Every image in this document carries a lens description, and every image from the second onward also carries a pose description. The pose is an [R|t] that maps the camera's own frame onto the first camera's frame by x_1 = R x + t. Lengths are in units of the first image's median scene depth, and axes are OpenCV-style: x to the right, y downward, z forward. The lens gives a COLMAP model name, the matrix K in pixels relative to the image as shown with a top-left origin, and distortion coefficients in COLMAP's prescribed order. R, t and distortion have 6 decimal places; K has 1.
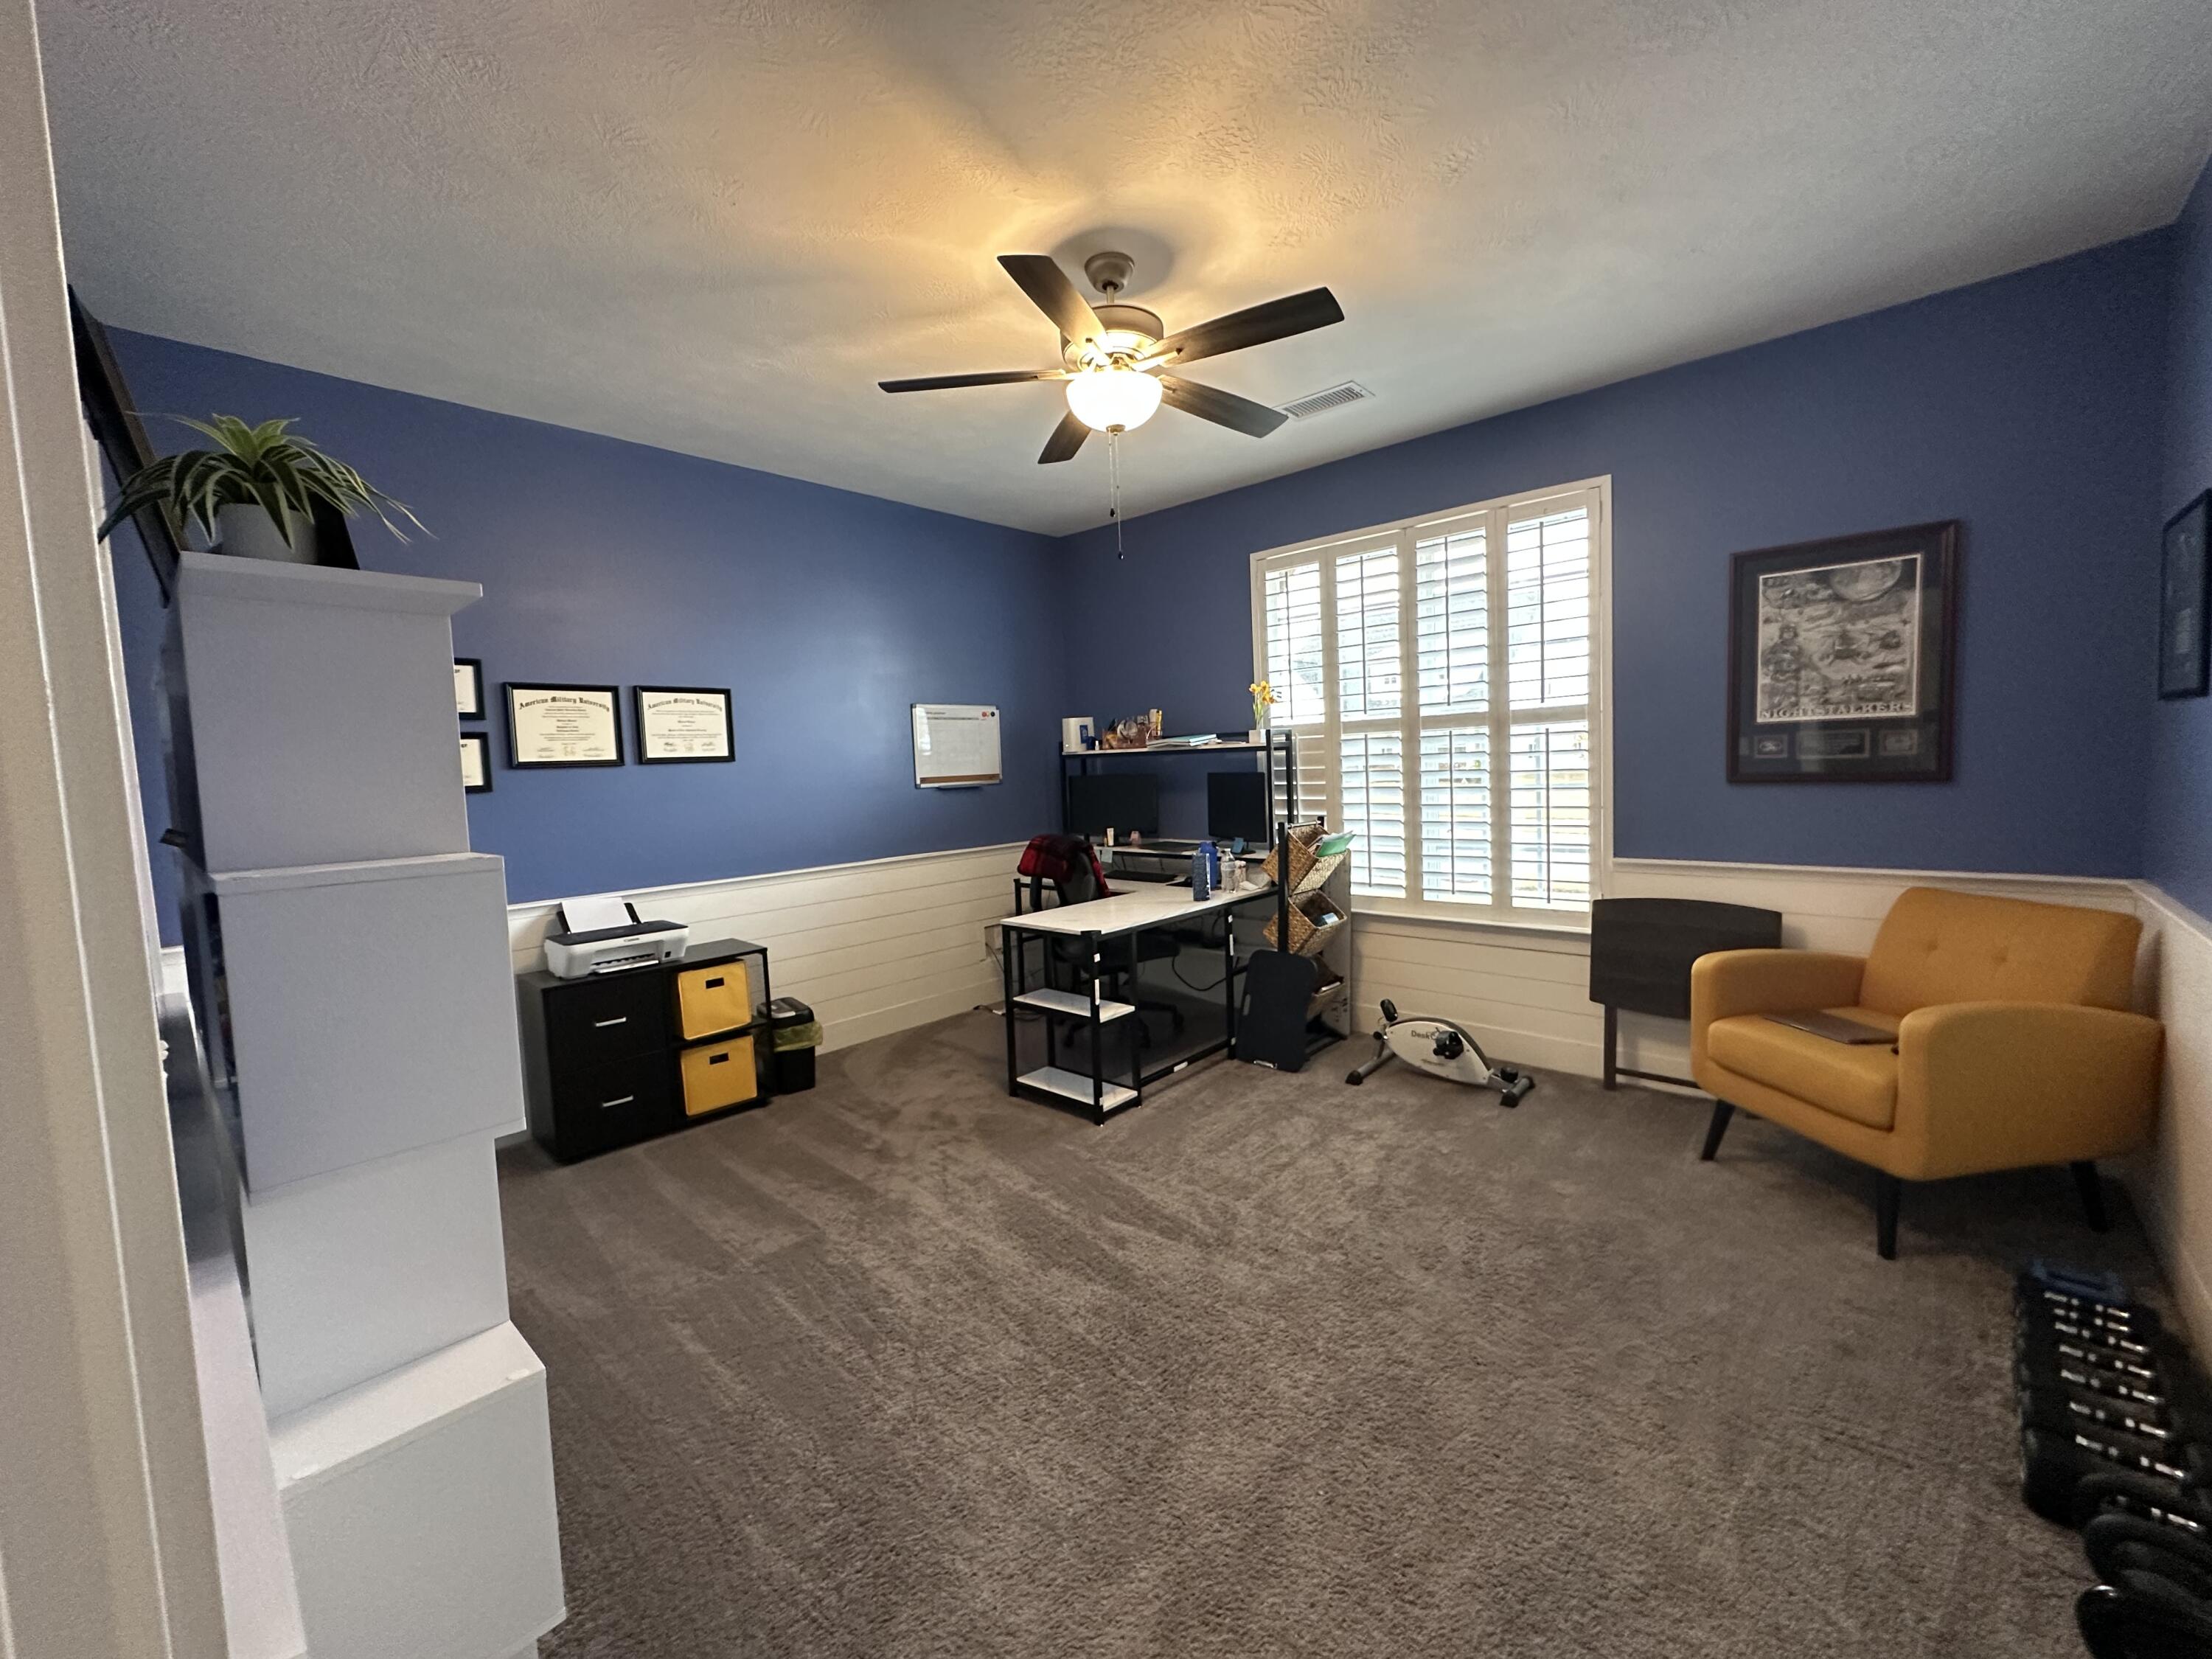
lens RADIAL K [[878.6, 0, 1106.0], [0, 878.6, 829.5], [0, 0, 1]] dist [0.001472, 0.000112]
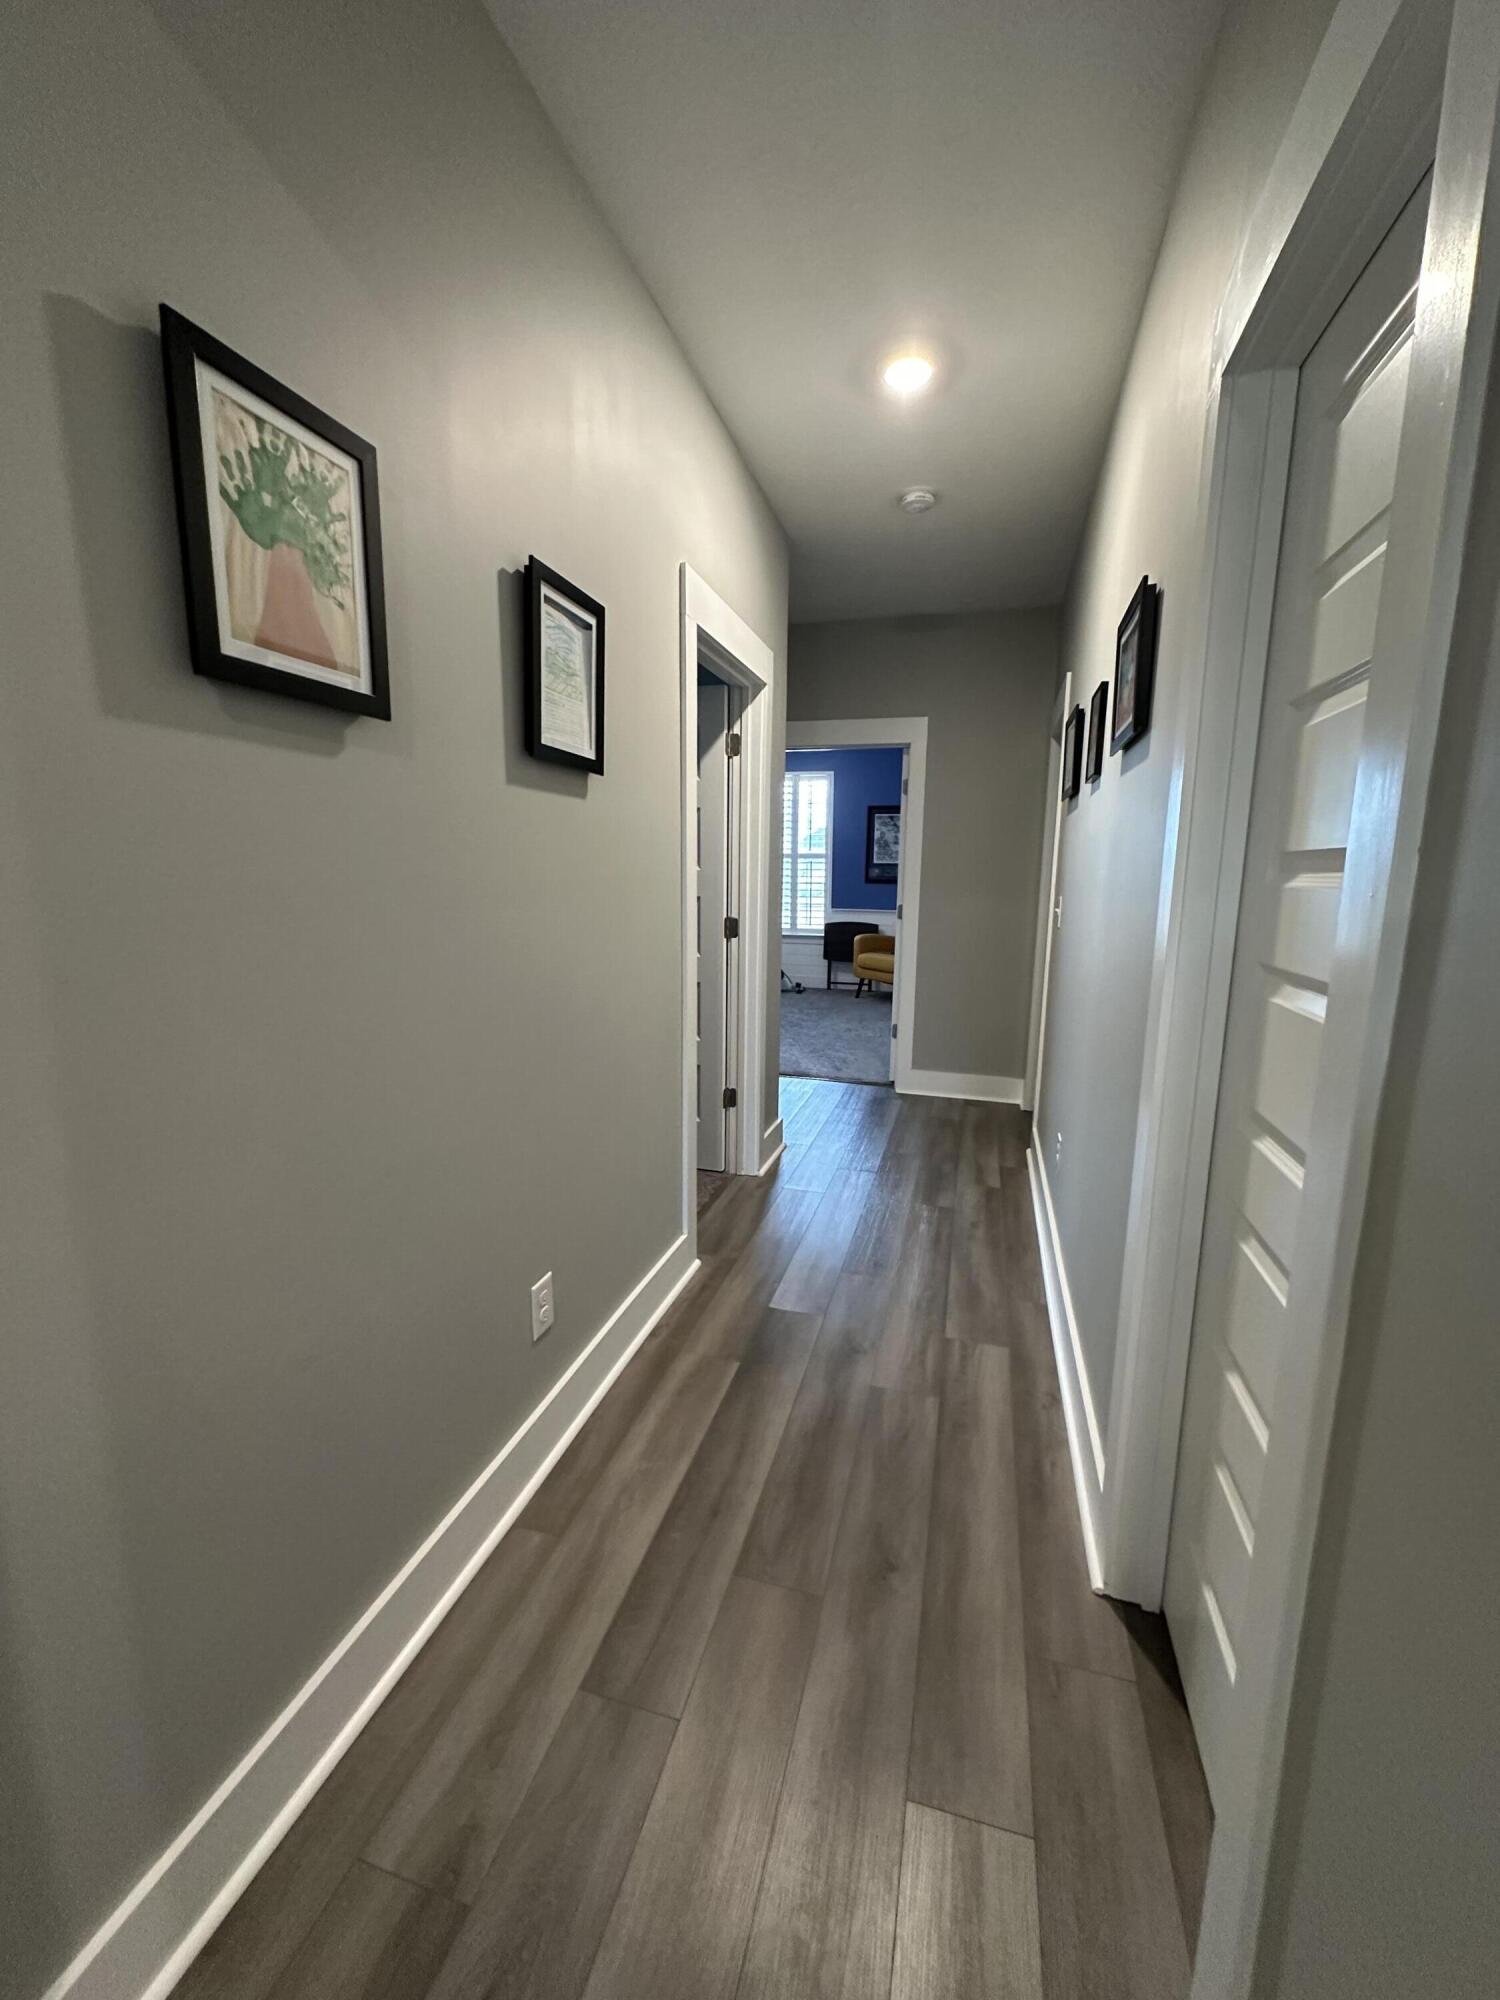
lens RADIAL K [[794.4, 0, 750.0], [0, 794.4, 1000.0], [0, 0, 1]] dist [0.001472, 0.000112]
pose [[0.897045, -0.022733, 0.441354, -0.799640], [-0.012394, 0.996989, 0.076544, 0.134582], [-0.441765, -0.074134, 0.894062, -1.201589]]
